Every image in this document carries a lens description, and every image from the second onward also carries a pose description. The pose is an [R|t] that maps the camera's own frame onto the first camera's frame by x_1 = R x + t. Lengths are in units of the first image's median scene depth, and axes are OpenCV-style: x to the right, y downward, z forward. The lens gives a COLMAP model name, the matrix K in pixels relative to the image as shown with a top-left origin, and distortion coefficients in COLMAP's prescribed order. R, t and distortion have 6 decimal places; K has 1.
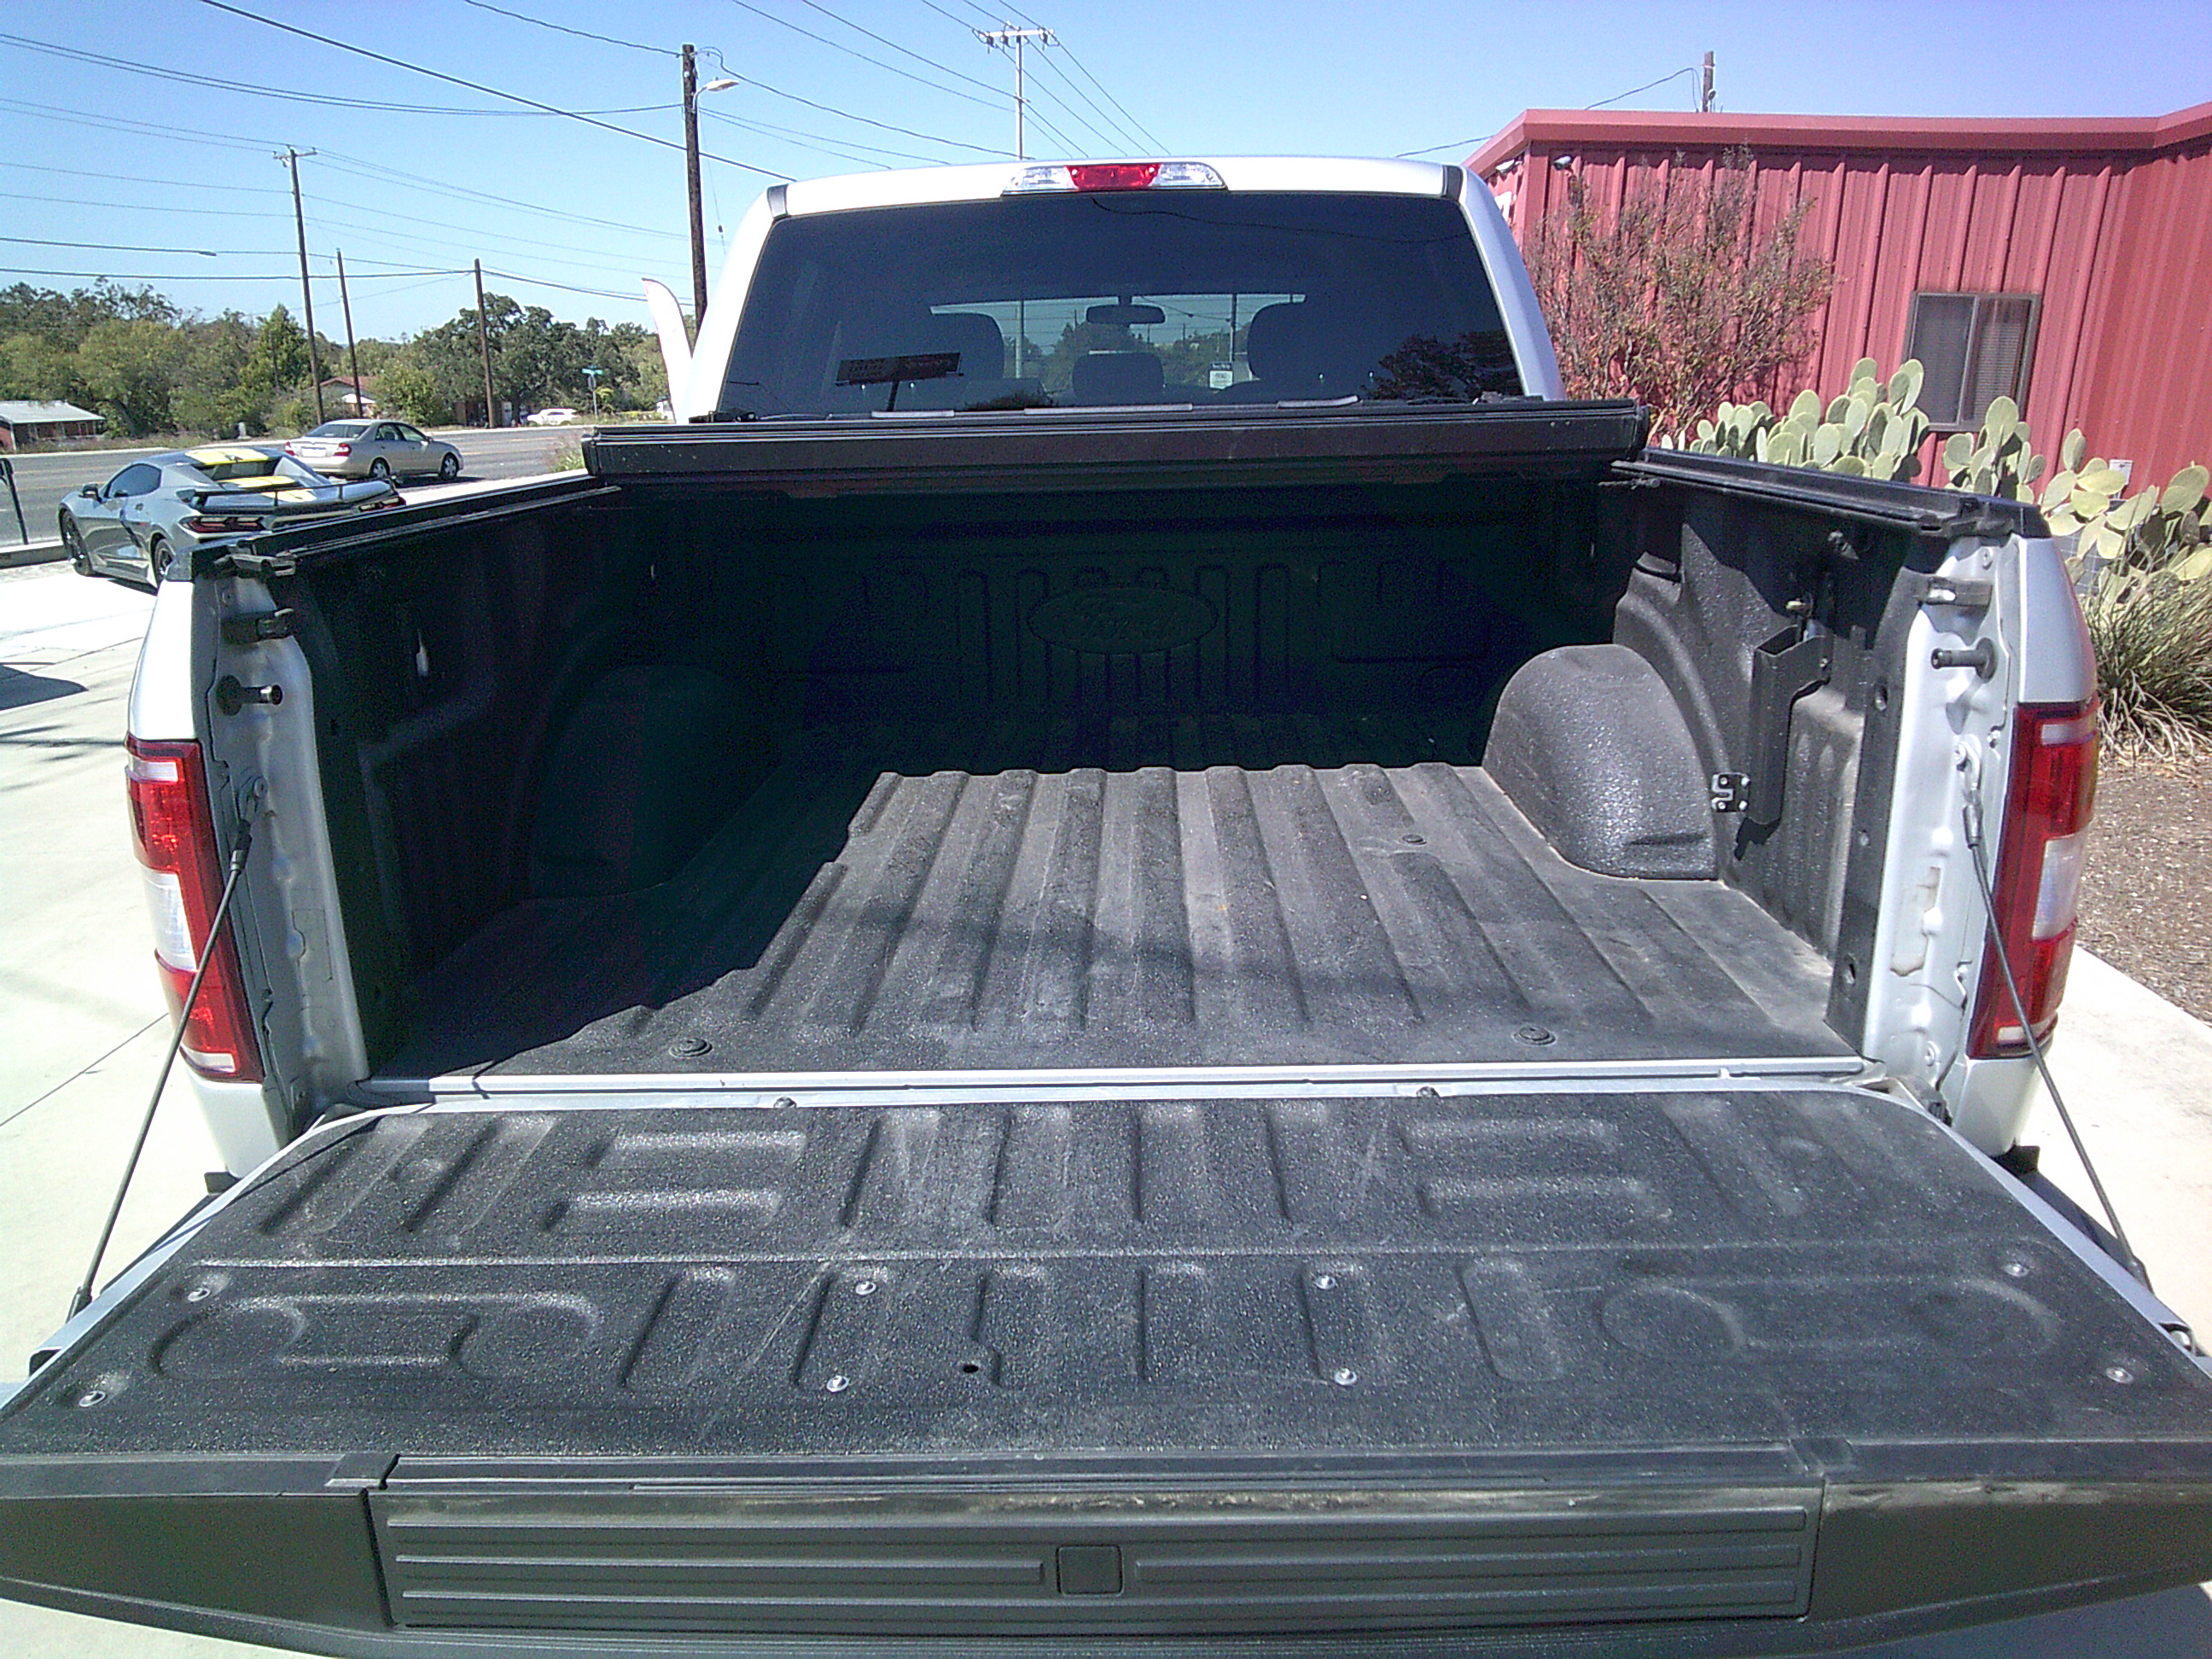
lens RADIAL K [[1553.9, 0, 1102.1], [0, 1553.9, 824.0], [0, 0, 1]] dist [-0.003847, -0.012442]
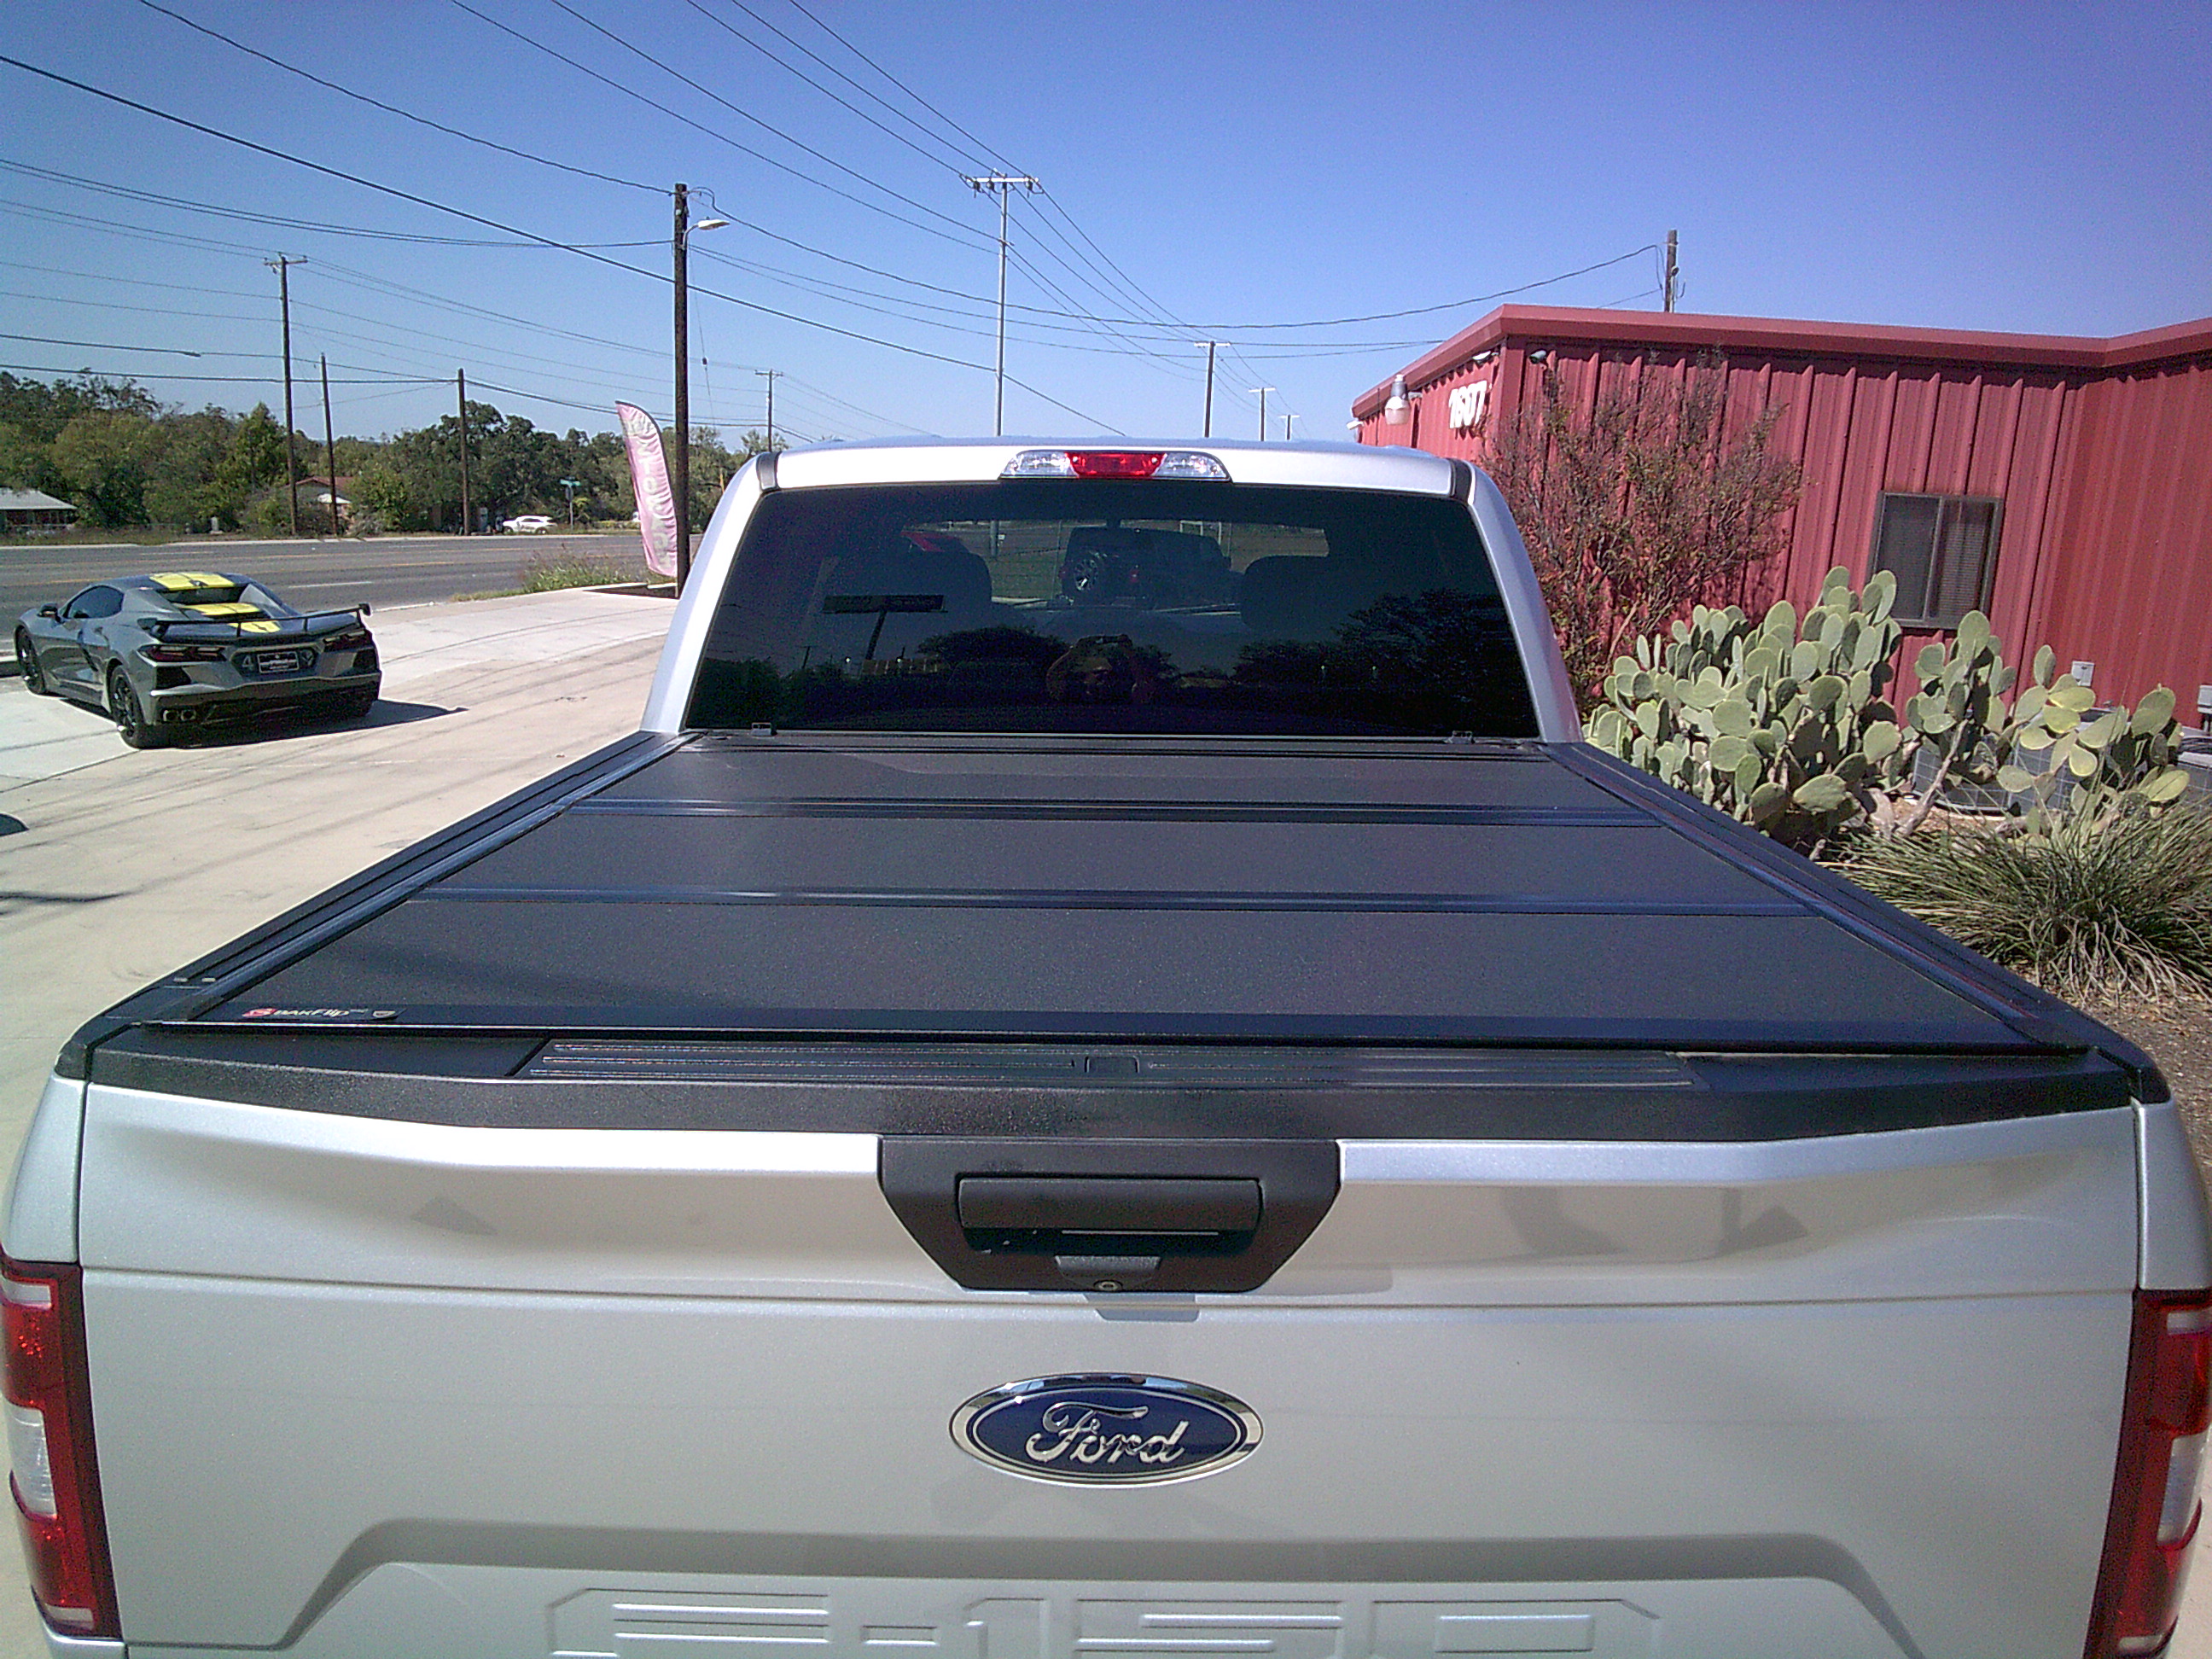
lens RADIAL K [[1553.9, 0, 1094.8], [0, 1553.9, 822.2], [0, 0, 1]] dist [-0.003847, -0.012442]
pose [[0.999198, 0.034122, 0.020962, -0.005118], [-0.032421, 0.996526, -0.076717, -0.032892], [-0.023507, 0.075976, 0.996832, 0.013623]]
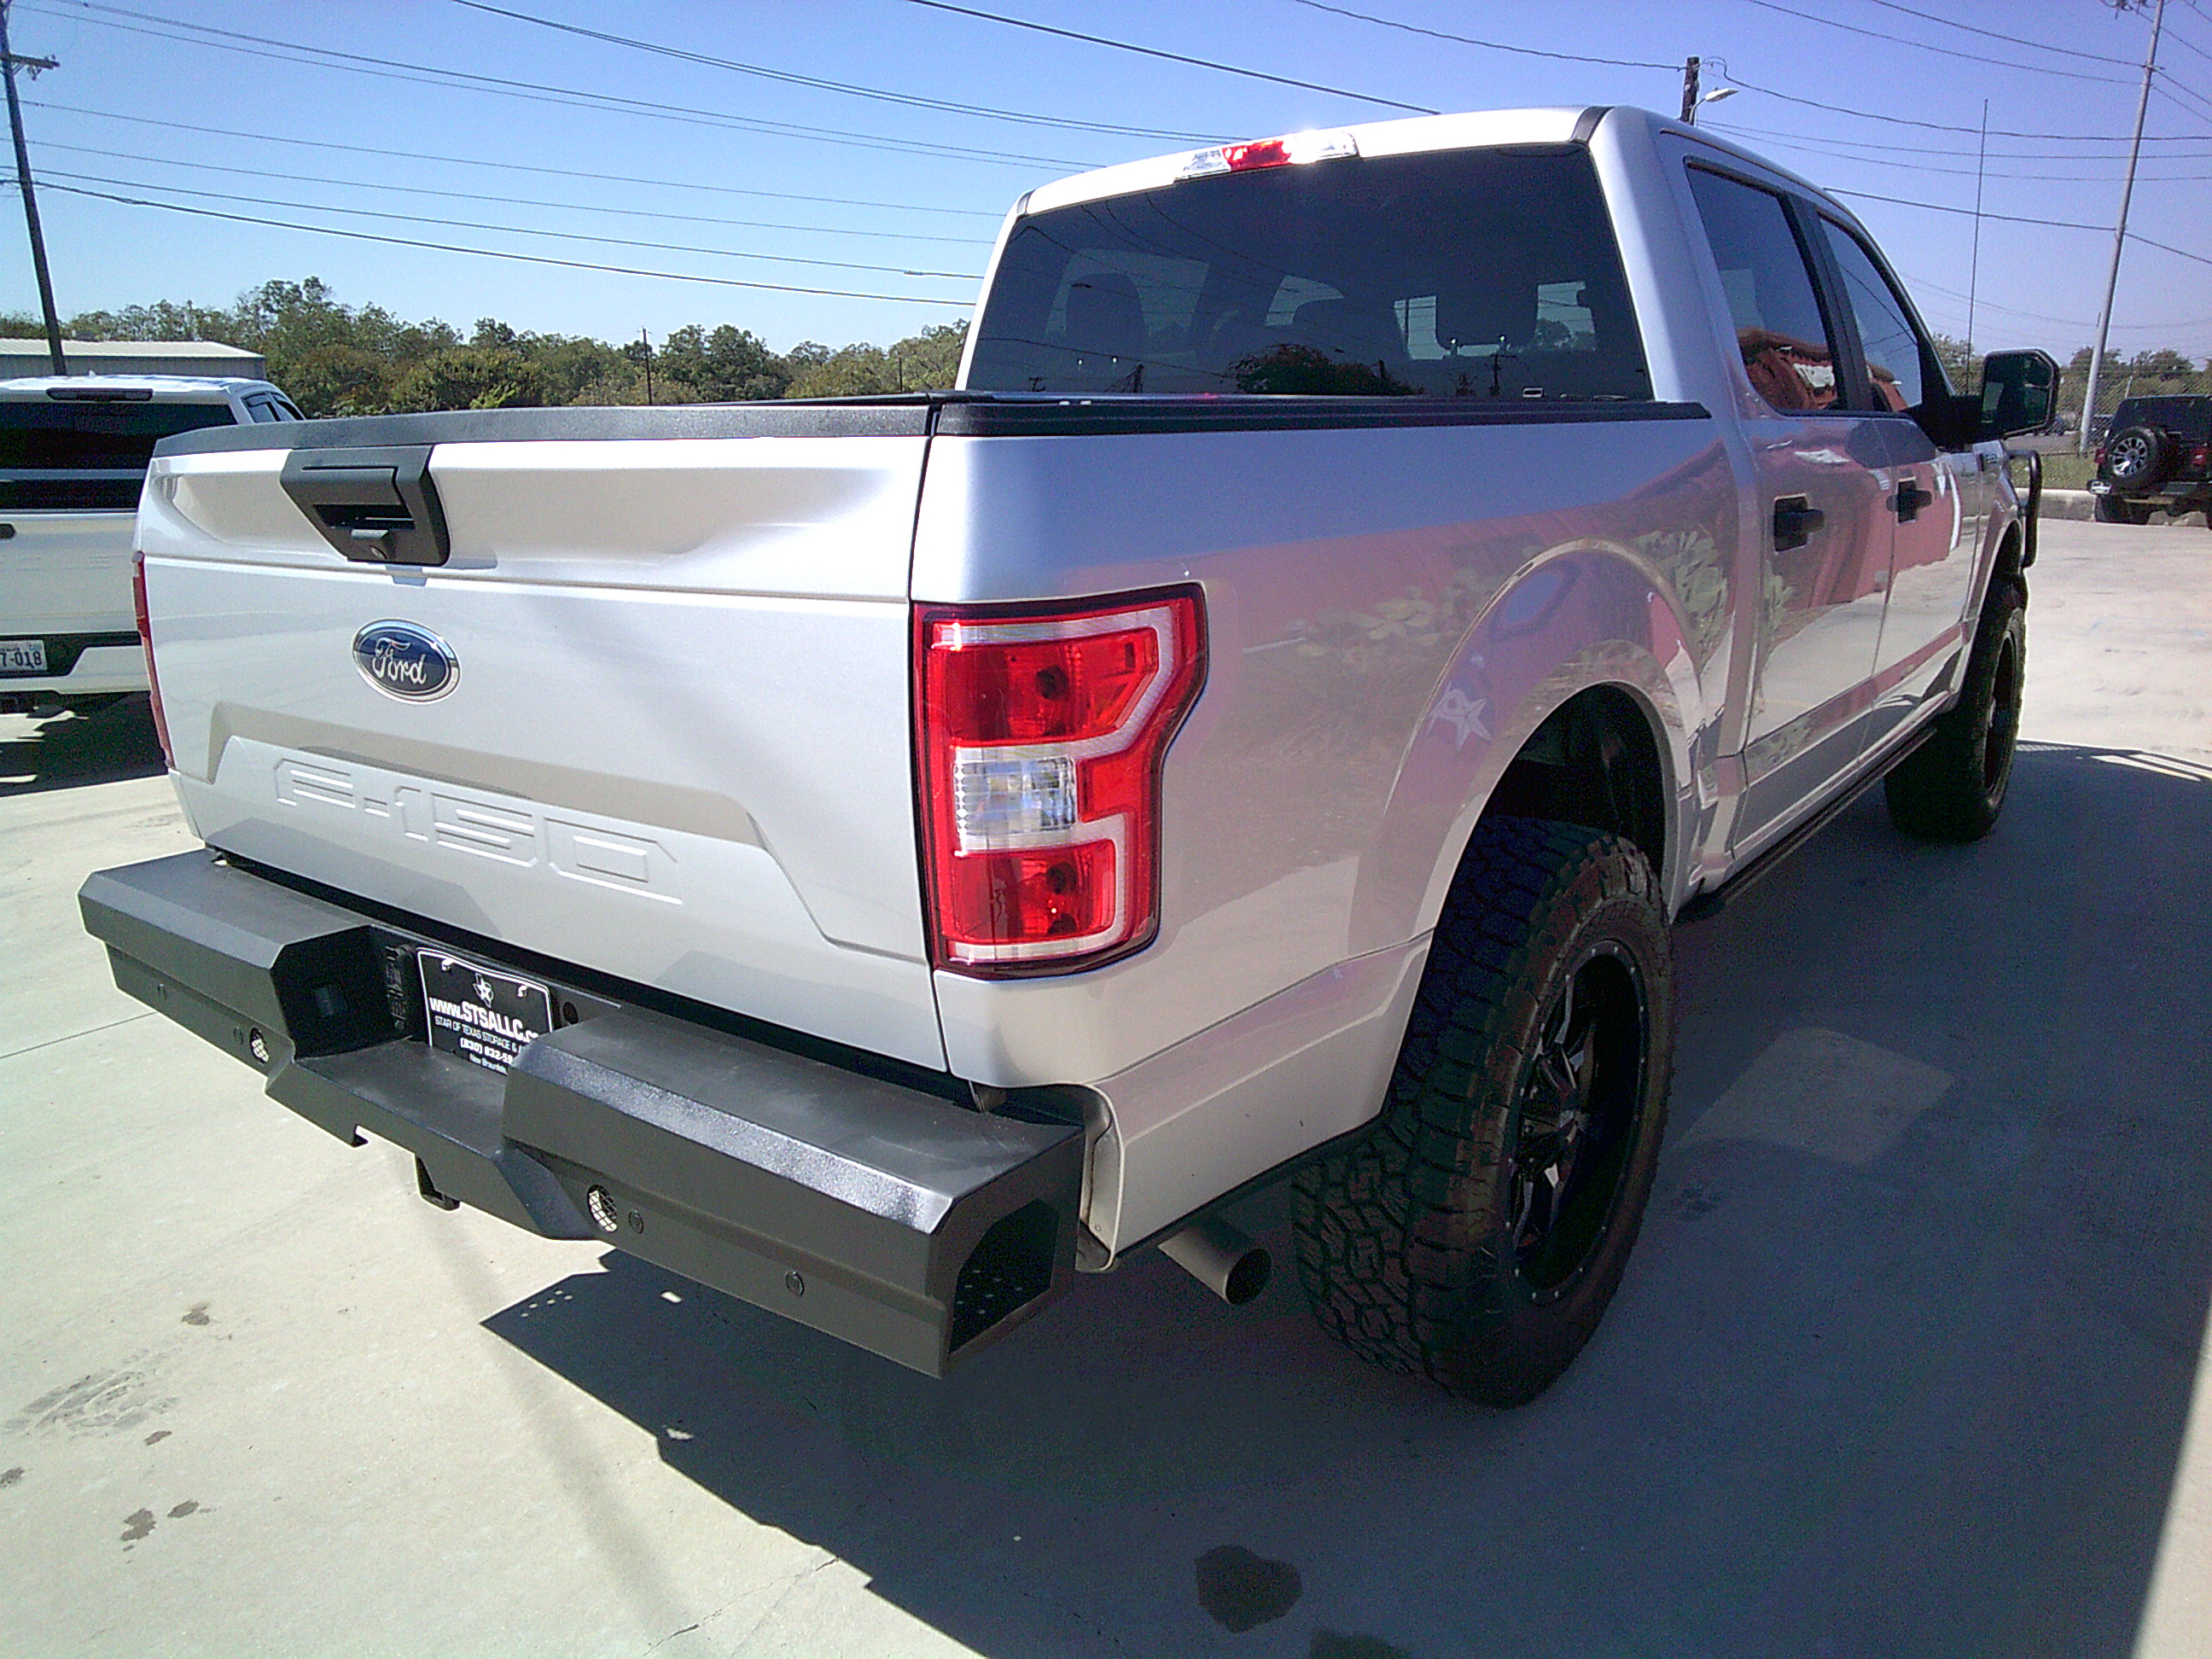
lens RADIAL K [[1553.9, 0, 1111.8], [0, 1553.9, 823.8], [0, 0, 1]] dist [-0.003847, -0.012442]
pose [[0.805432, 0.150529, -0.573254, 0.161786], [-0.158657, 0.986671, 0.036171, 0.000732], [0.571058, 0.061817, 0.818579, 0.033292]]
